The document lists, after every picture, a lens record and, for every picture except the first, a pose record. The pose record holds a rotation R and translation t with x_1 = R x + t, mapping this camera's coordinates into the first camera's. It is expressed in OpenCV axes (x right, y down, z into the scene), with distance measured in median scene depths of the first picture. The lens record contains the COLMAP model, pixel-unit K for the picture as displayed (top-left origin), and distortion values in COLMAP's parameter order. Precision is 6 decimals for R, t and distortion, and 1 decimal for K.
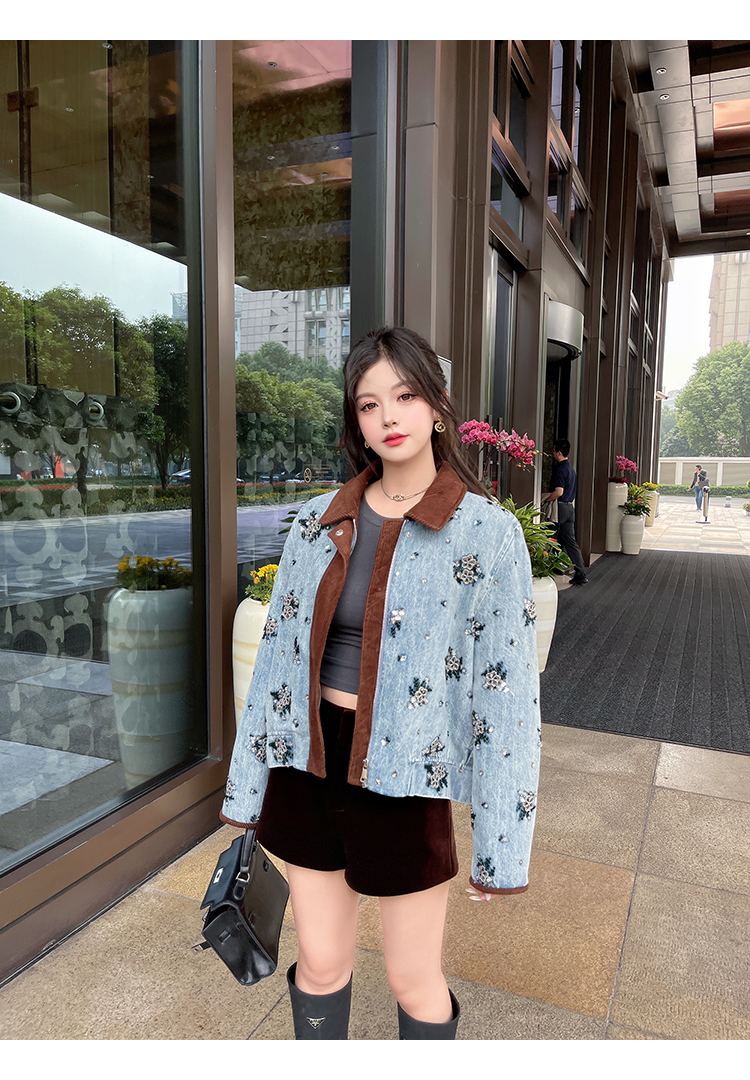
lens RADIAL K [[803.4, 0, 381.5], [0, 803.4, 549.3], [0, 0, 1]] dist [0.041152, 0.005267]
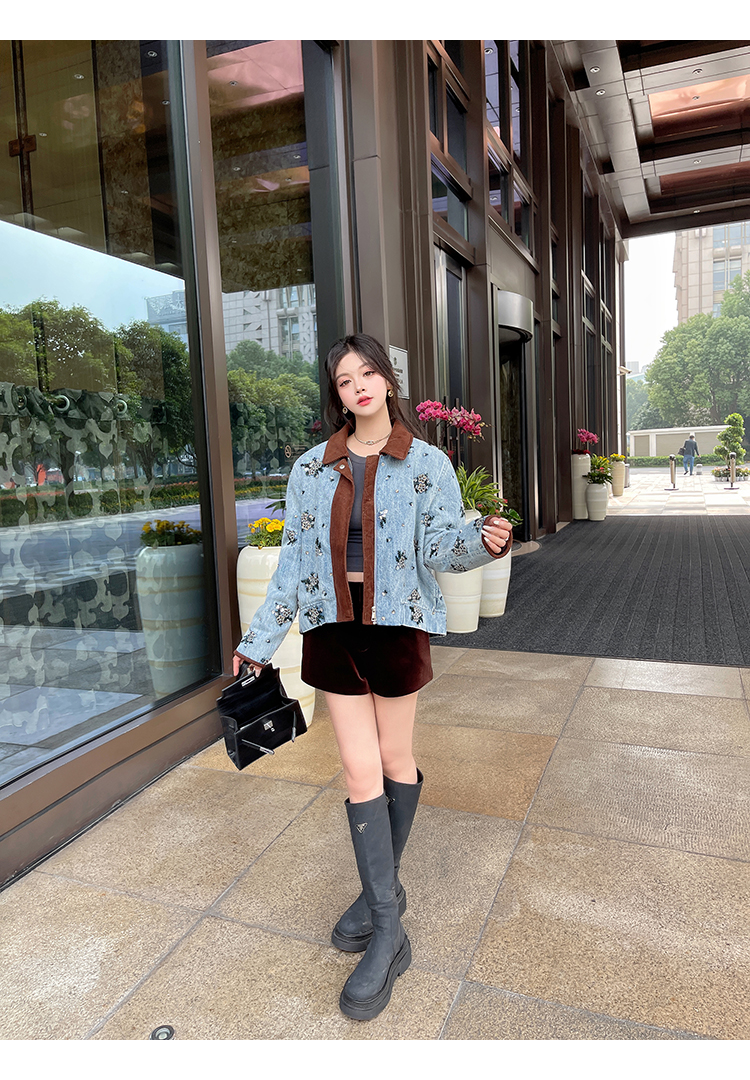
lens RADIAL K [[803.4, 0, 369.1], [0, 803.4, 532.0], [0, 0, 1]] dist [0.041152, 0.005267]
pose [[0.998229, -0.059428, 0.002834, 0.009141], [0.059453, 0.998183, -0.009837, 0.022341], [-0.002245, 0.009988, 0.999948, -0.099522]]
